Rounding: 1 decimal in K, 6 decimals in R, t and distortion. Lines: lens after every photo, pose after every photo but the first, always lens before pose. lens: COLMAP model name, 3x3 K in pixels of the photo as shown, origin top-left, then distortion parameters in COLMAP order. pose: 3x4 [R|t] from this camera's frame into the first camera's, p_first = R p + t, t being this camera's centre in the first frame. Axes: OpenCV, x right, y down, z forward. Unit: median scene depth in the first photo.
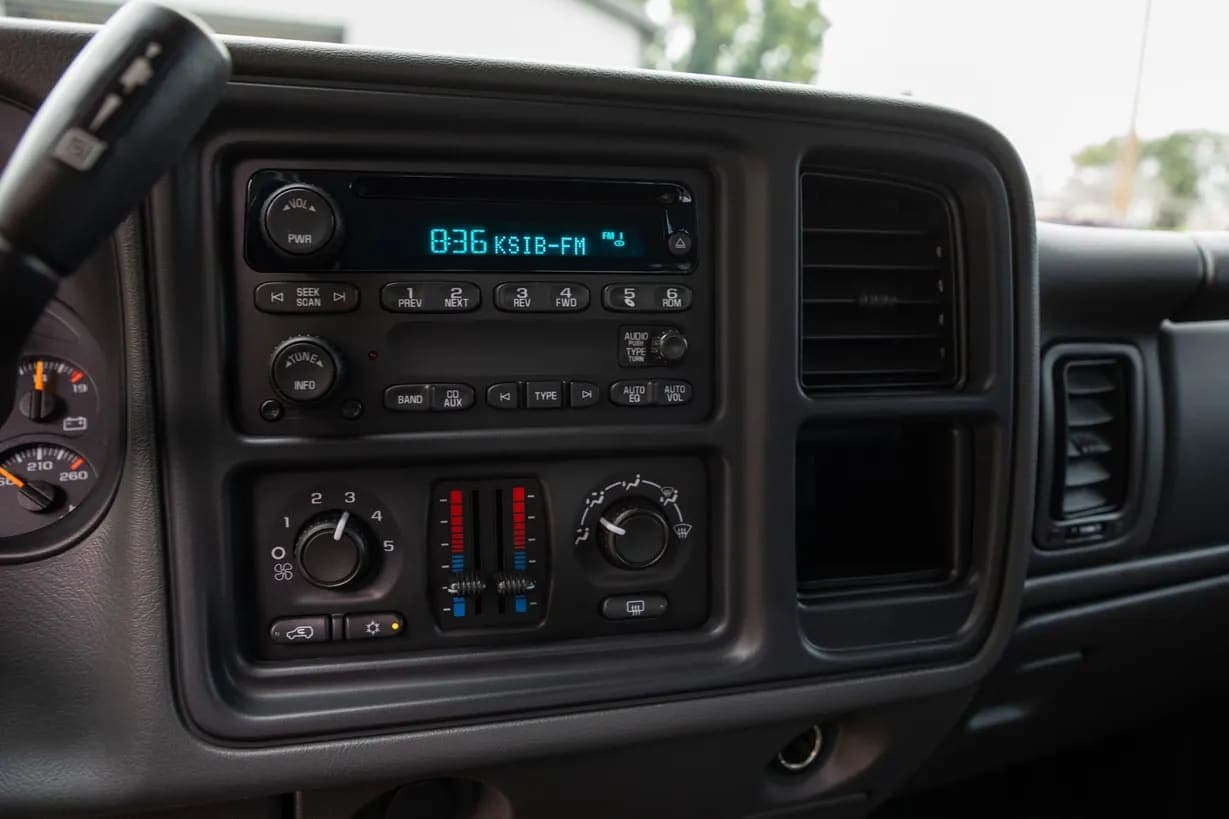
lens RADIAL K [[869.9, 0, 599.0], [0, 869.9, 419.5], [0, 0, 1]] dist [-0.031947, 0.026602]
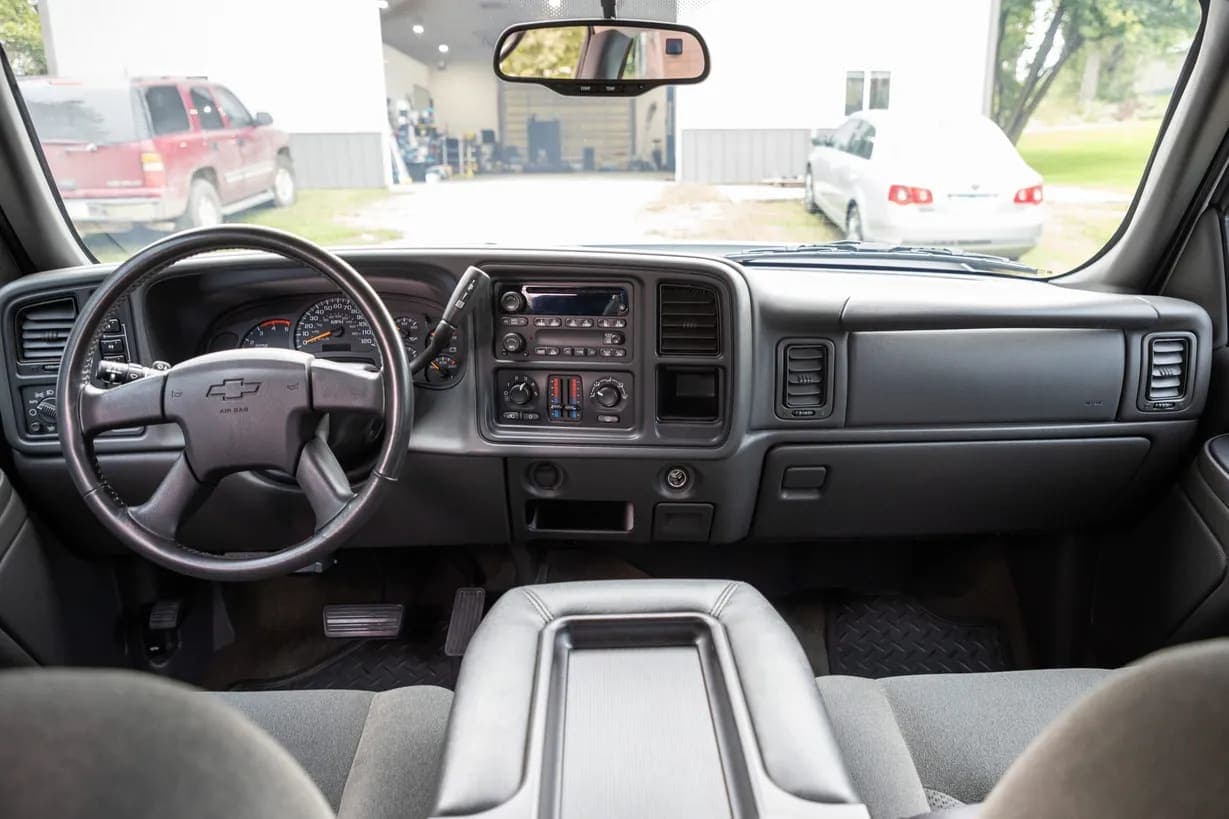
lens RADIAL K [[913.9, 0, 629.0], [0, 913.9, 412.3], [0, 0, 1]] dist [-0.025106, 0.032681]
pose [[0.944071, 0.079557, -0.320002, 1.232086], [-0.043490, 0.992022, 0.118326, -0.217454], [0.326863, -0.097791, 0.939999, -2.214574]]
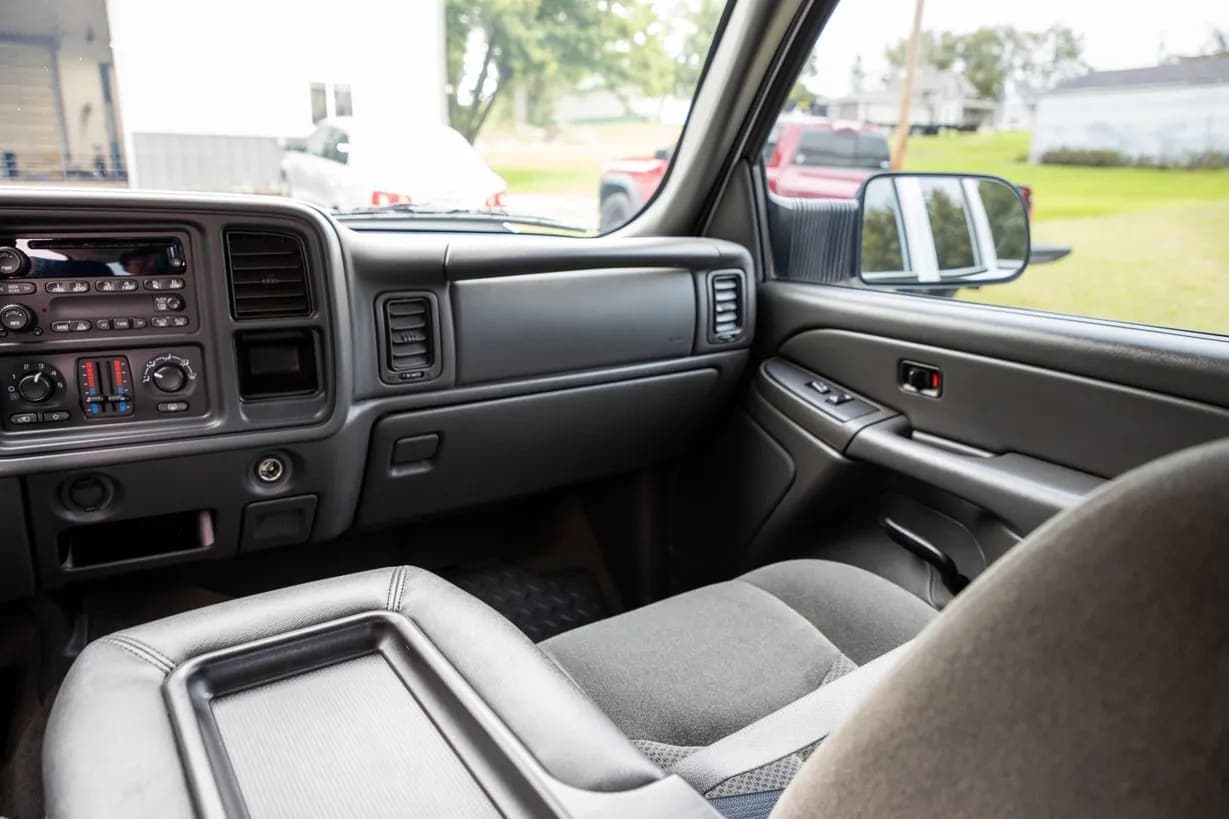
lens RADIAL K [[869.9, 0, 613.2], [0, 869.9, 412.4], [0, 0, 1]] dist [-0.031947, 0.026602]
pose [[0.976410, -0.043514, 0.211494, 0.786588], [0.020769, 0.993869, 0.108596, -0.014470], [-0.214923, -0.101641, 0.971328, -1.774605]]
